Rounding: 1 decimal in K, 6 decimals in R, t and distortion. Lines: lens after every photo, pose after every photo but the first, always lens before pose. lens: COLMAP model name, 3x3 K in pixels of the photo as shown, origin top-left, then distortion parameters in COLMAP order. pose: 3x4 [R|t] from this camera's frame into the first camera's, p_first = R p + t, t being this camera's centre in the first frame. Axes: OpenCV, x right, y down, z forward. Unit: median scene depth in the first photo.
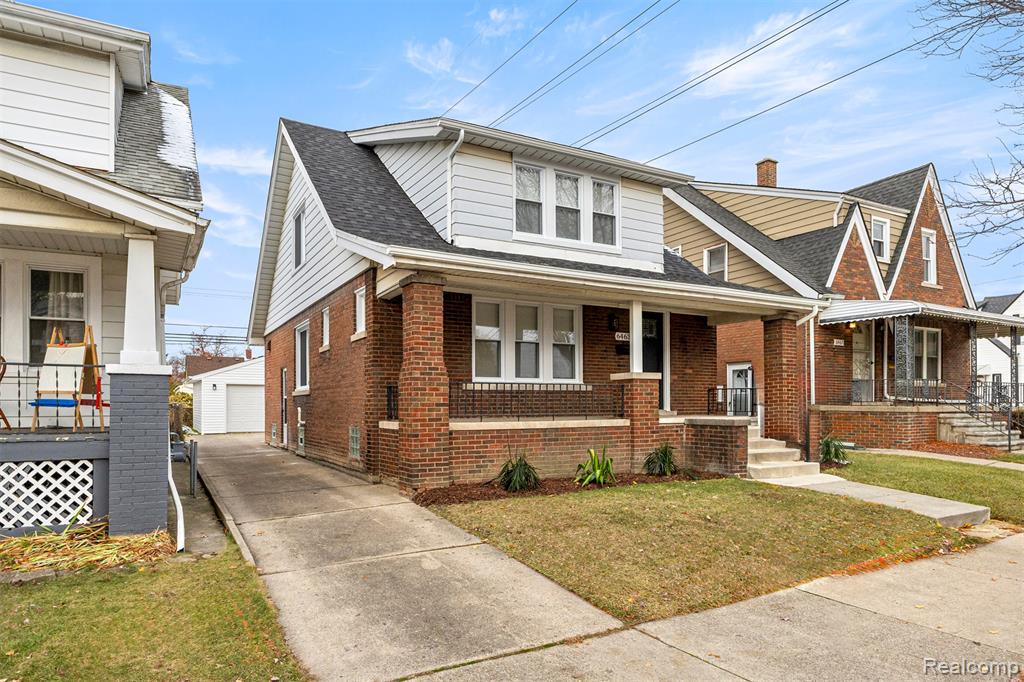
lens RADIAL K [[630.9, 0, 512.4], [0, 630.9, 398.2], [0, 0, 1]] dist [-0.002196, -0.000824]
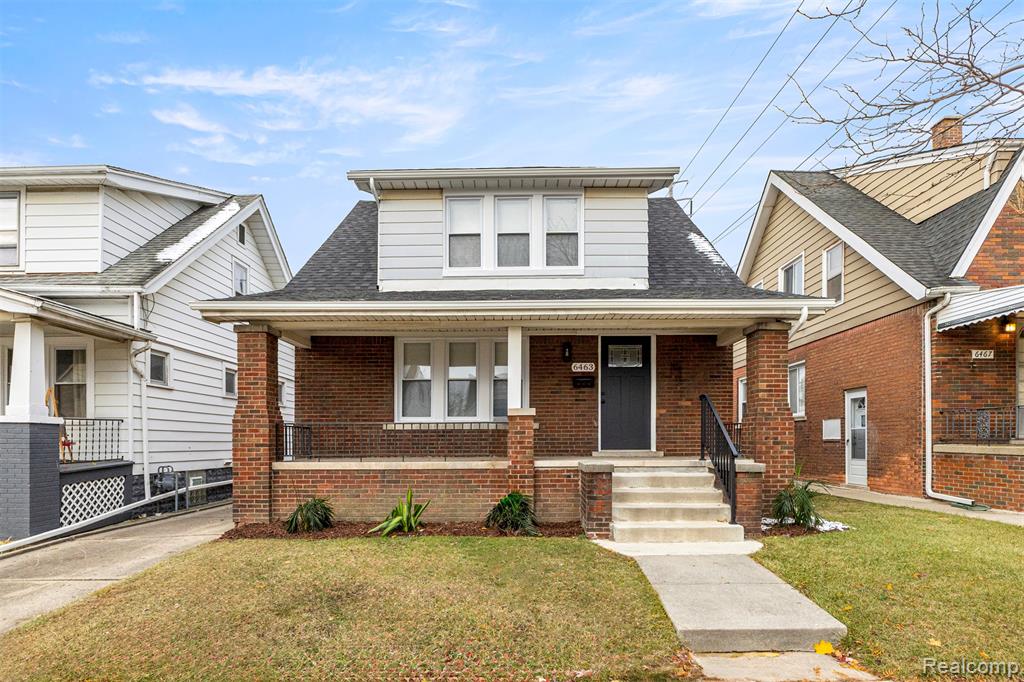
lens RADIAL K [[567.6, 0, 511.6], [0, 567.6, 439.8], [0, 0, 1]] dist [-0.014623, -0.000190]
pose [[0.865094, -0.002274, -0.501604, 0.542088], [0.006290, 0.999960, 0.006314, -0.001545], [0.501570, -0.008617, 0.865074, 0.289243]]
